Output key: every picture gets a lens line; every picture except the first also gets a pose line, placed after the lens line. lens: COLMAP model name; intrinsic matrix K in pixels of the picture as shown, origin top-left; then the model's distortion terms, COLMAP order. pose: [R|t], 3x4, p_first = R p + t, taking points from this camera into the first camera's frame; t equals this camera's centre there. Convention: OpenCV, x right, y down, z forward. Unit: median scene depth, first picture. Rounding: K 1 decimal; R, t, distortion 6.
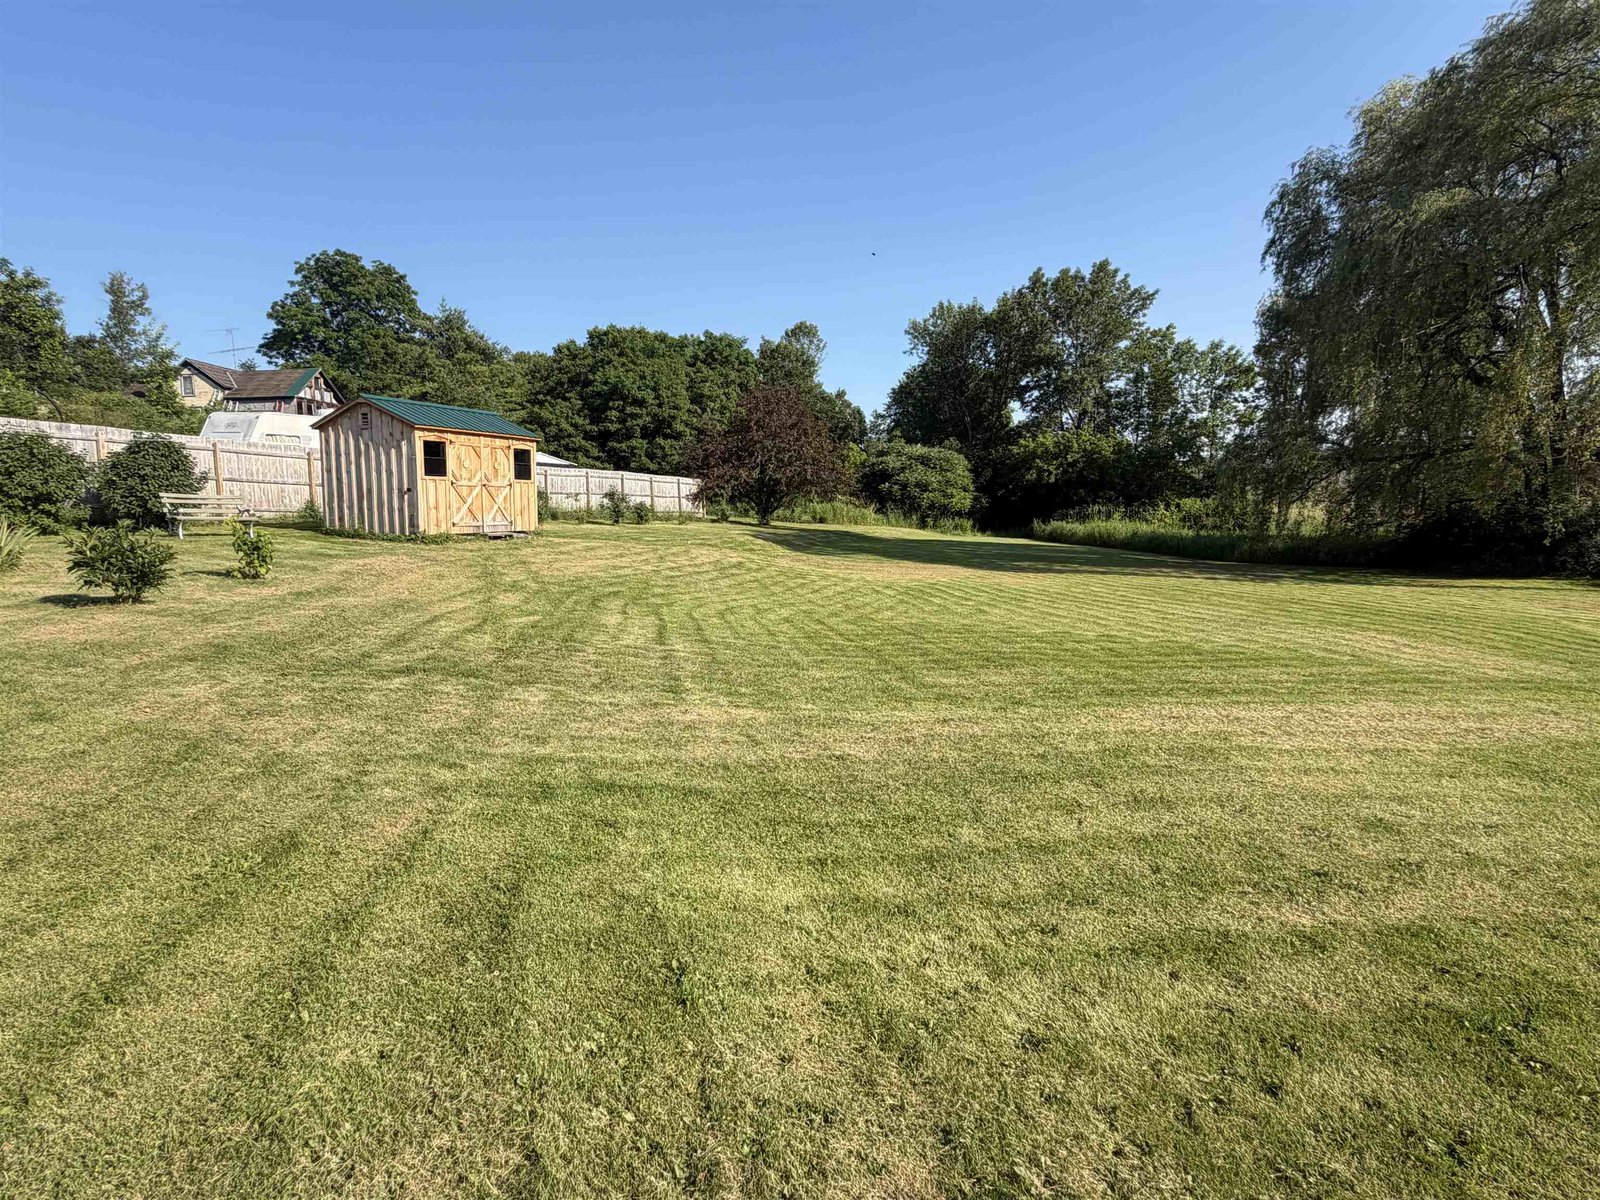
lens RADIAL K [[873.2, 0, 795.0], [0, 873.2, 605.7], [0, 0, 1]] dist [0.000701, 0.000271]
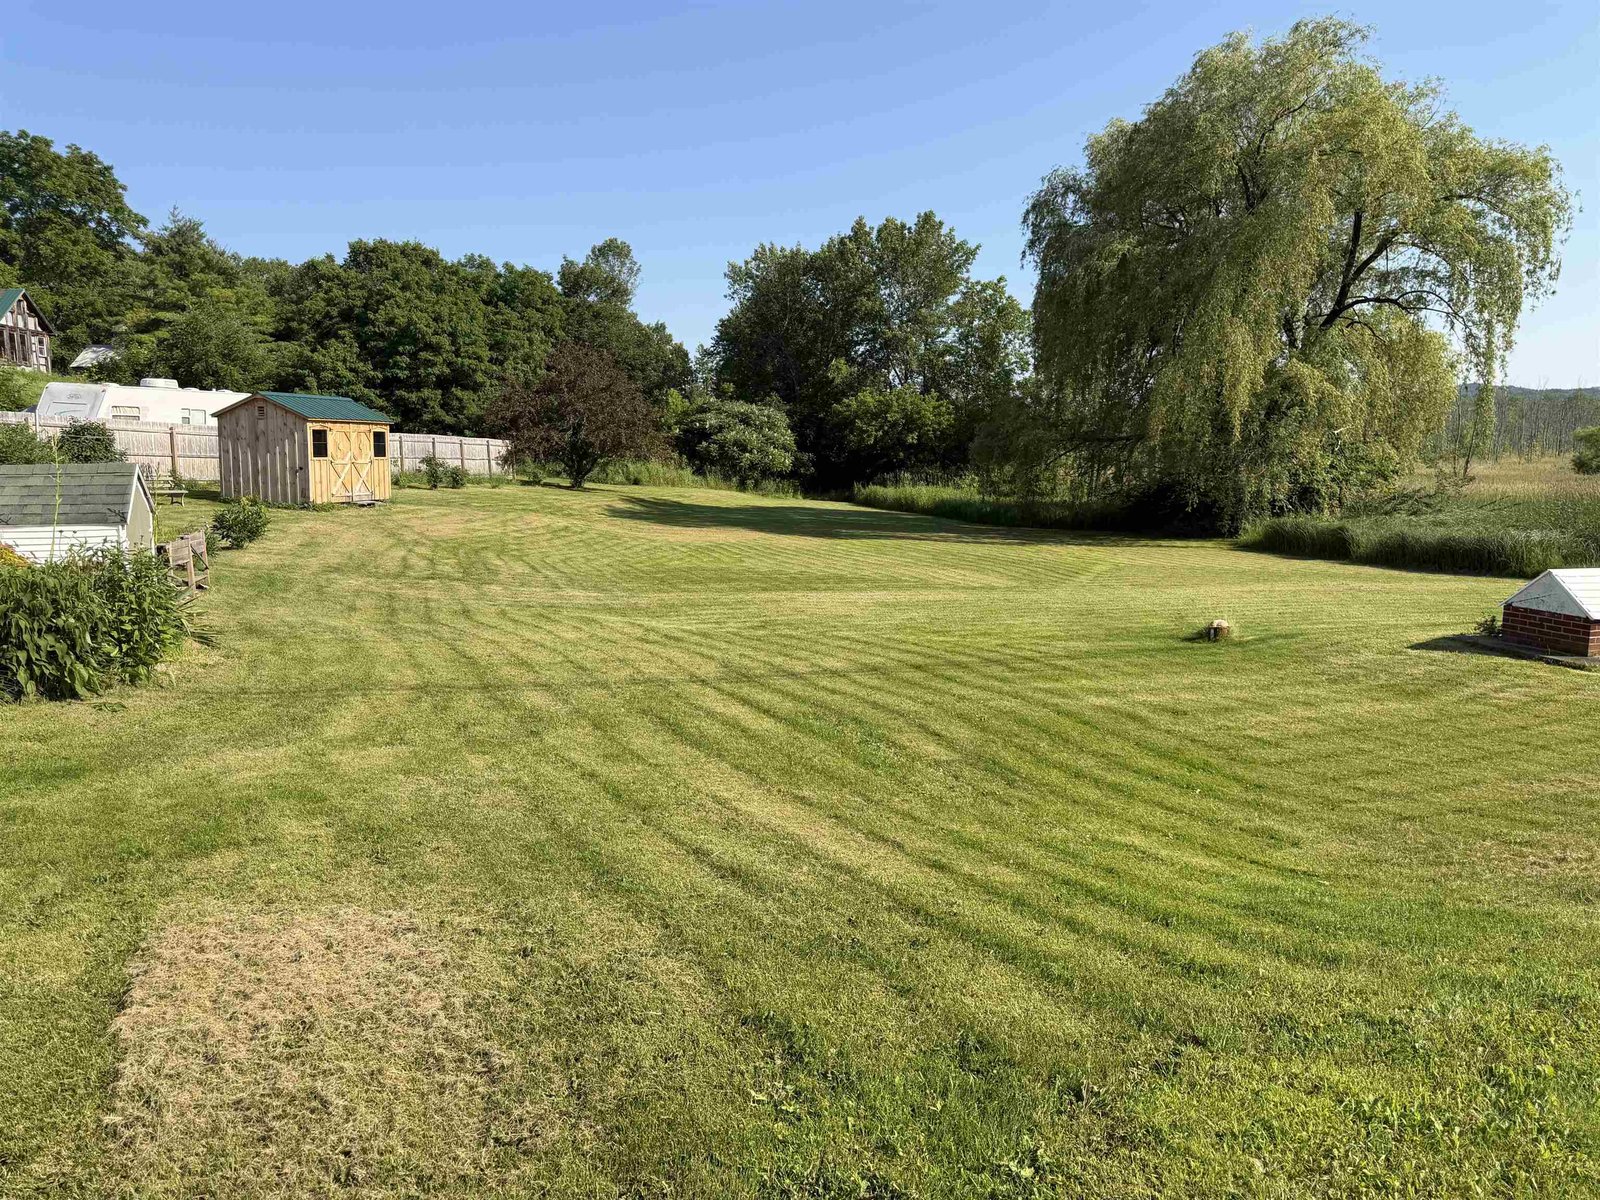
lens RADIAL K [[1138.8, 0, 800.0], [0, 1138.8, 600.0], [0, 0, 1]] dist [0.030615, -0.033963]
pose [[0.985816, -0.008888, 0.167592, -0.003365], [0.006141, 0.999838, 0.016902, 0.015718], [-0.167715, -0.015633, 0.985712, -0.345727]]
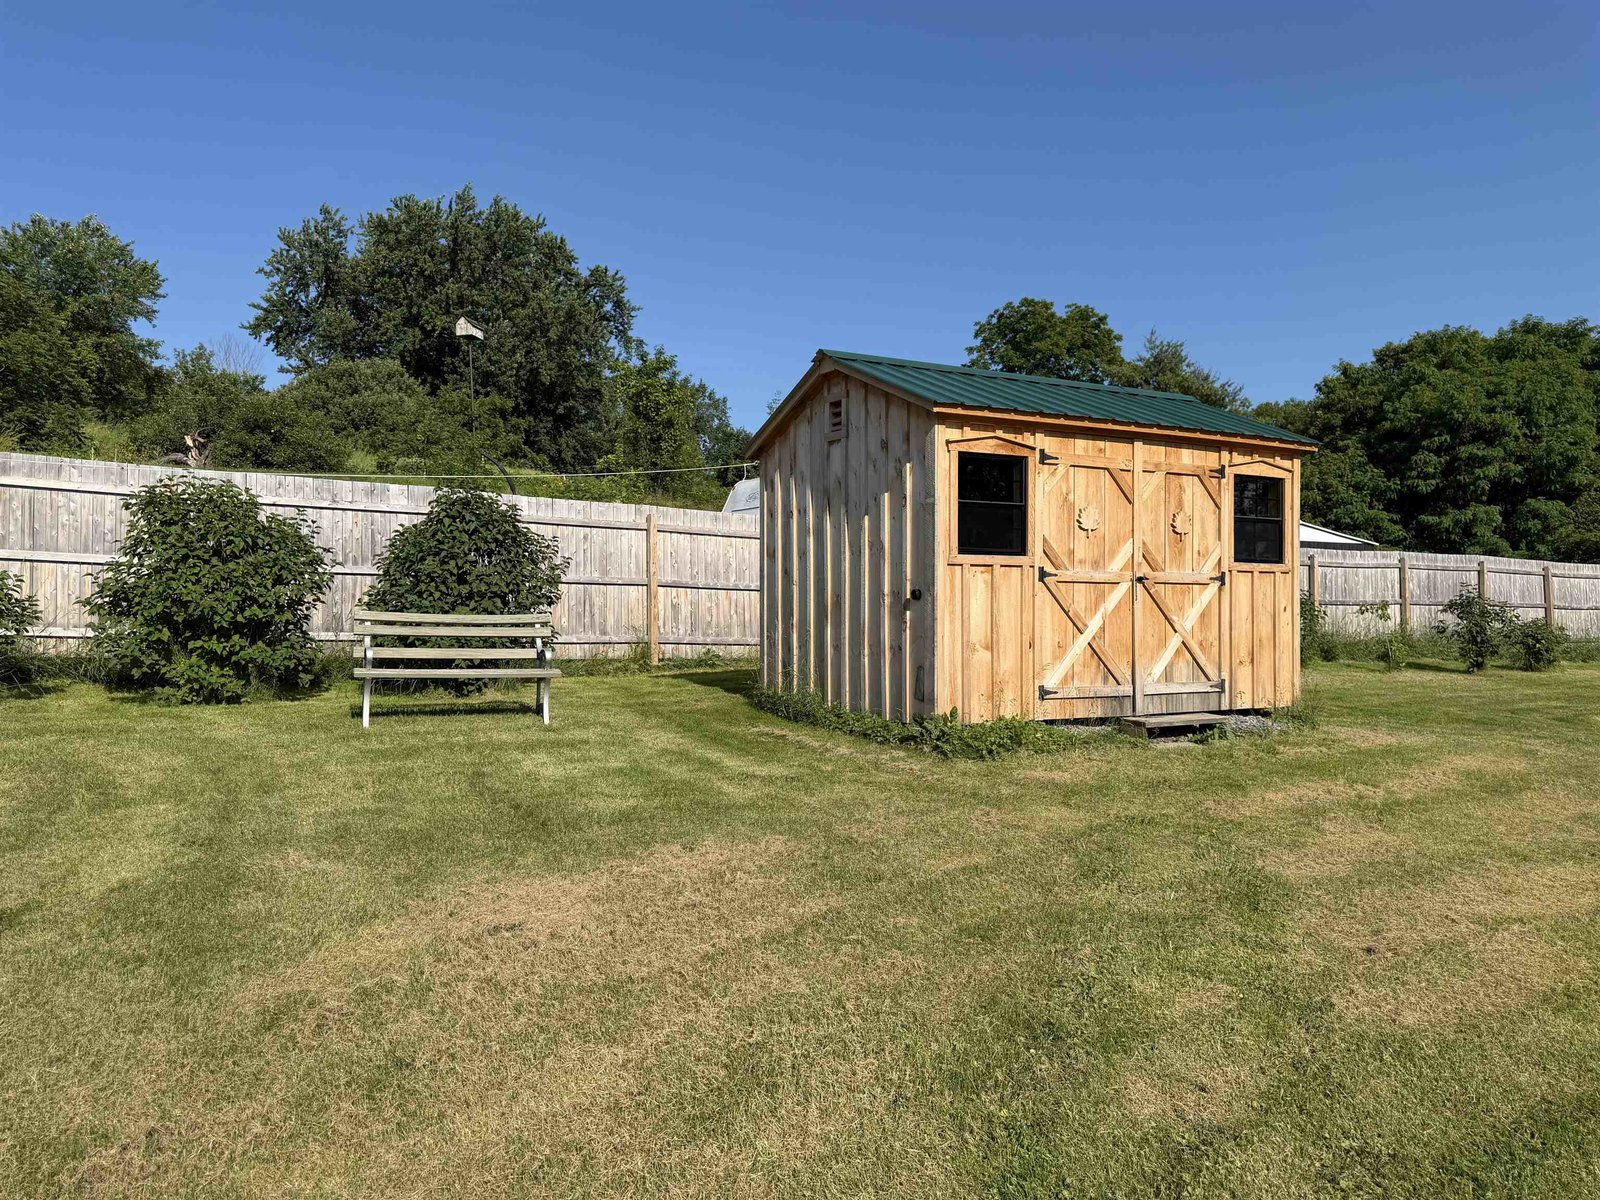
lens RADIAL K [[1117.5, 0, 801.2], [0, 1117.5, 609.9], [0, 0, 1]] dist [0.159702, -0.313550]
pose [[0.774470, -0.010085, -0.632530, -0.087495], [-0.068983, 0.992564, -0.100288, -0.035544], [0.628838, 0.121304, 0.768016, 0.283599]]
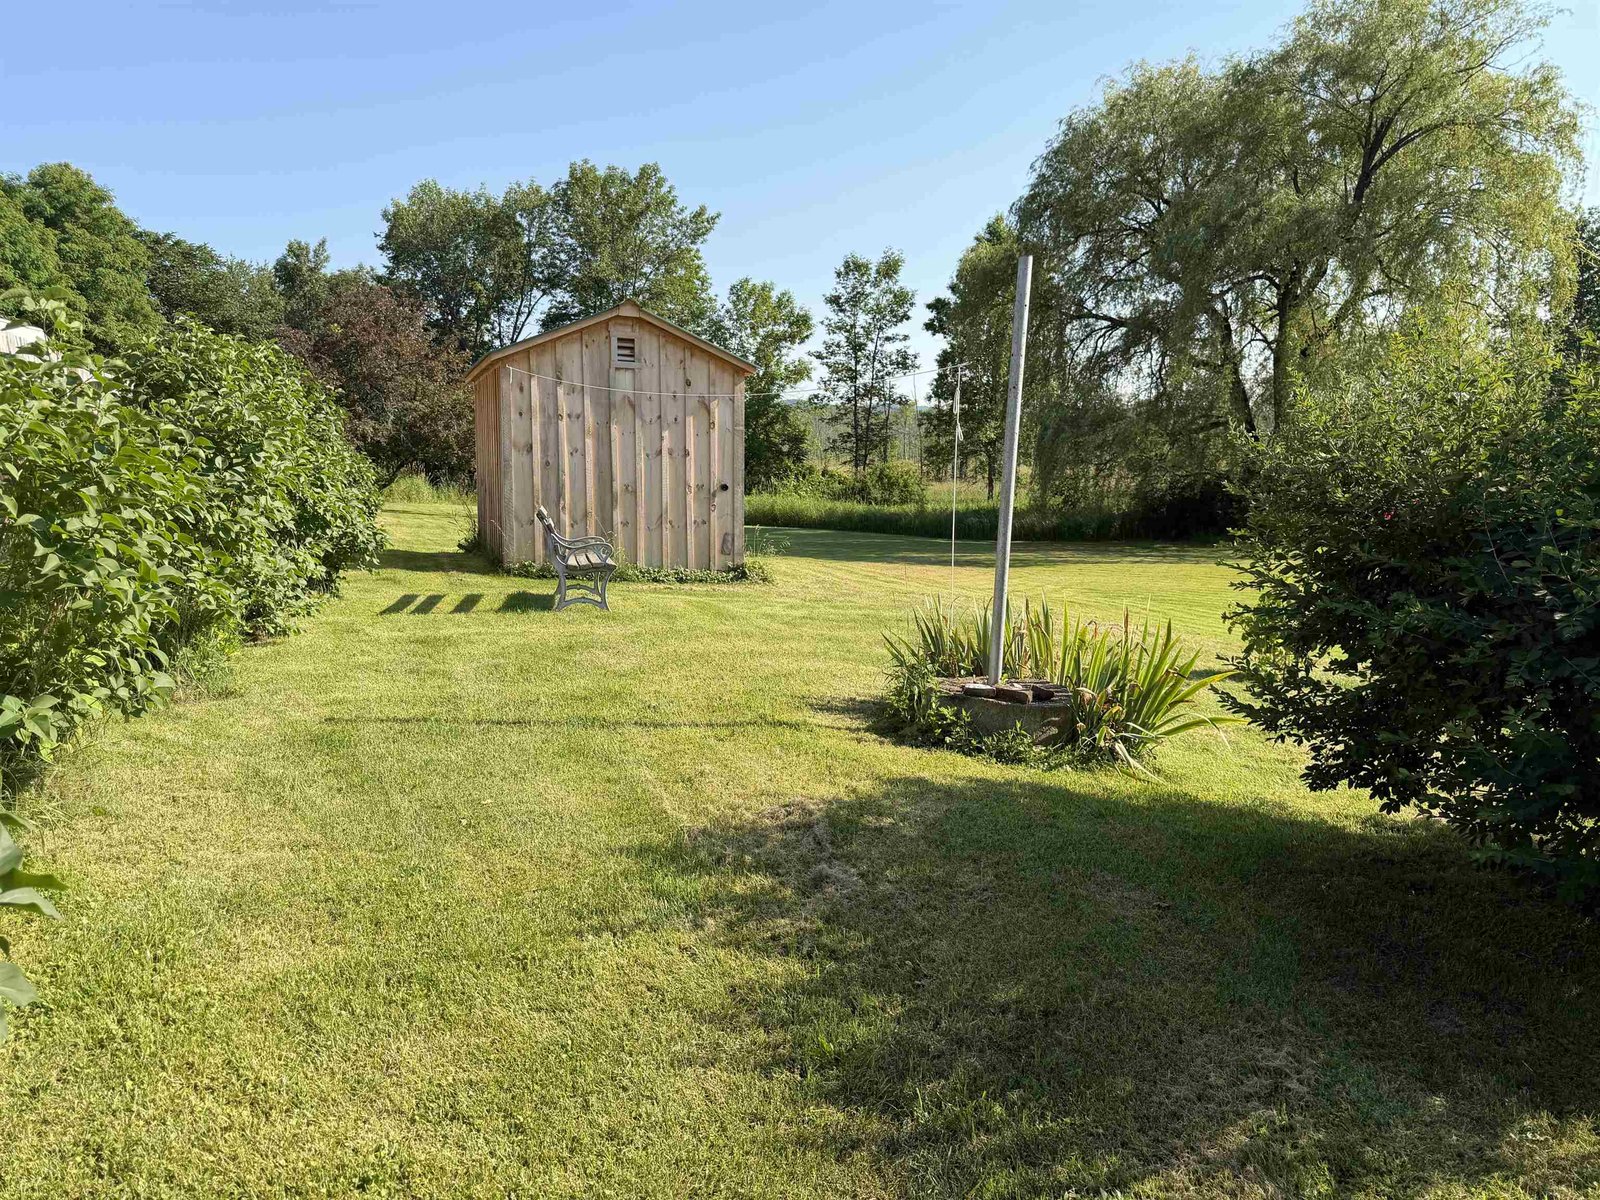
lens RADIAL K [[1138.8, 0, 800.0], [0, 1138.8, 600.0], [0, 0, 1]] dist [0.030615, -0.033963]
pose [[0.767167, -0.069429, 0.637679, -0.389335], [0.064424, 0.997438, 0.031092, -0.037258], [-0.638204, 0.017229, 0.769674, 0.194004]]
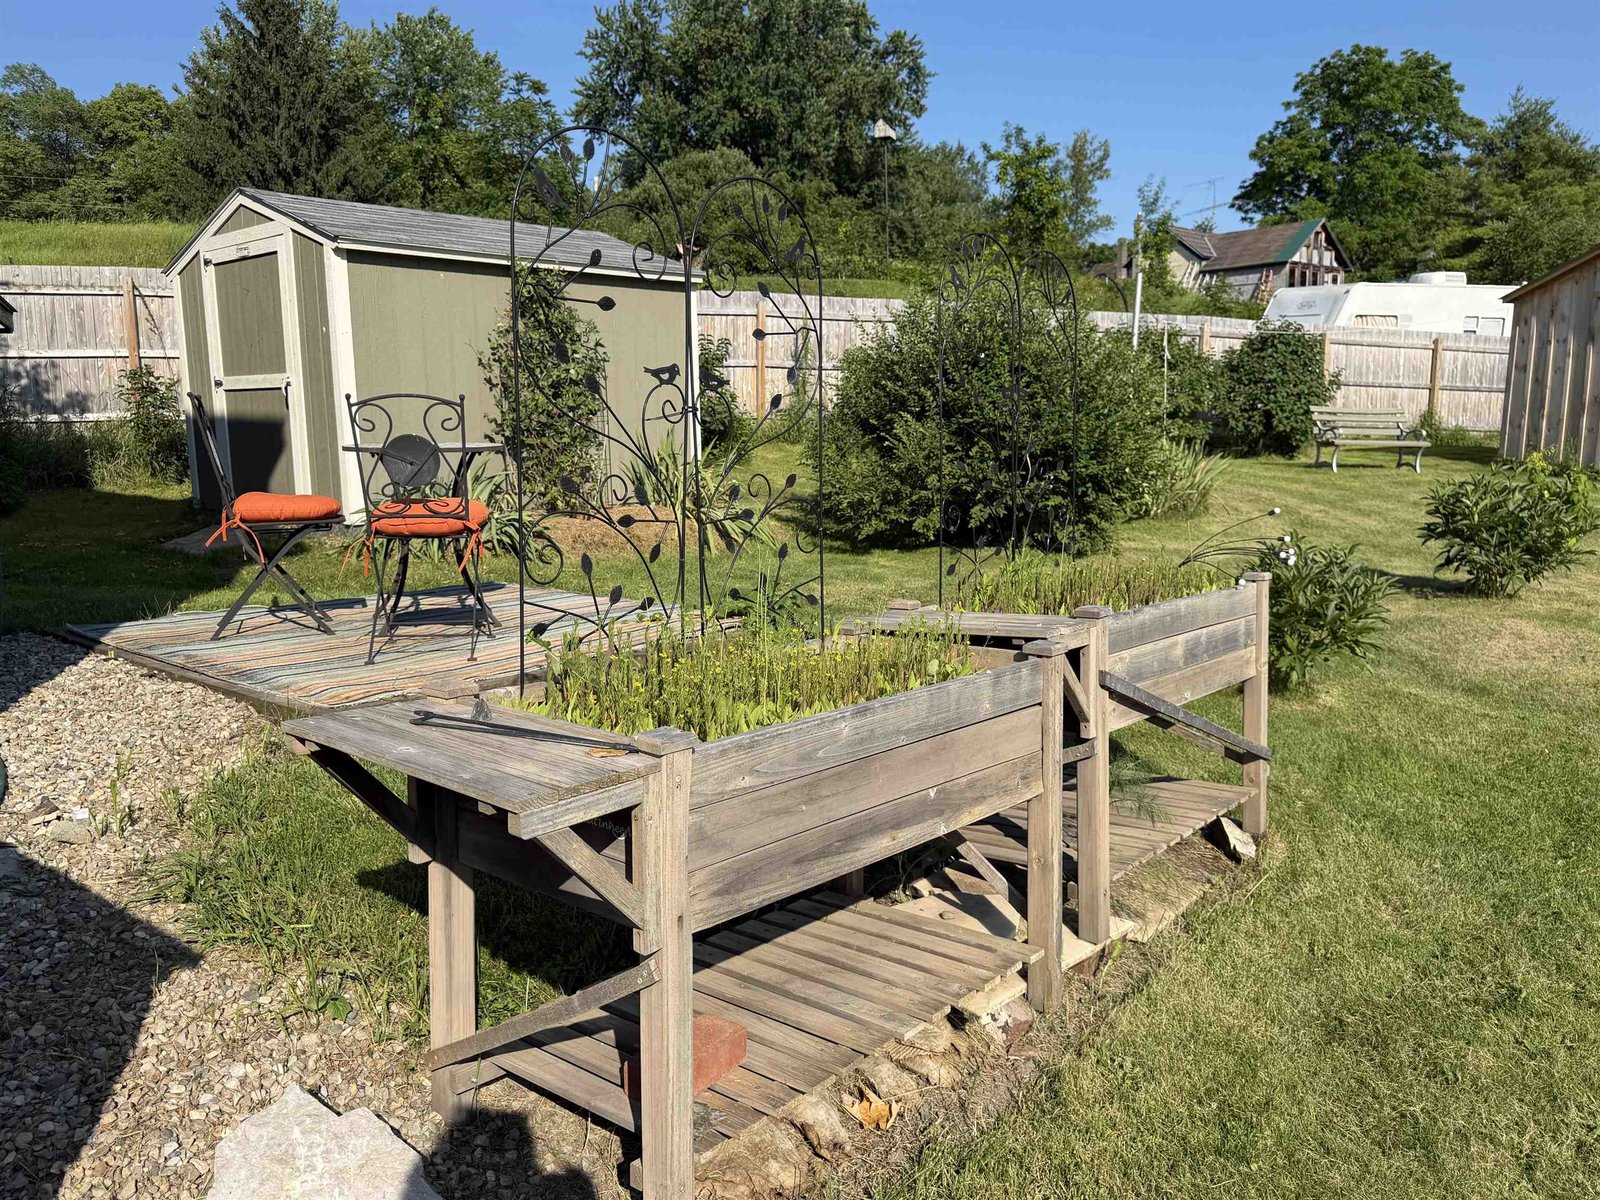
lens RADIAL K [[1219.6, 0, 794.2], [0, 1219.6, 599.7], [0, 0, 1]] dist [0.010695, -0.010637]
pose [[0.667911, 0.117798, -0.734860, -0.100717], [-0.086594, 0.992988, 0.080472, -0.006242], [0.739187, 0.009886, 0.673428, 0.006176]]
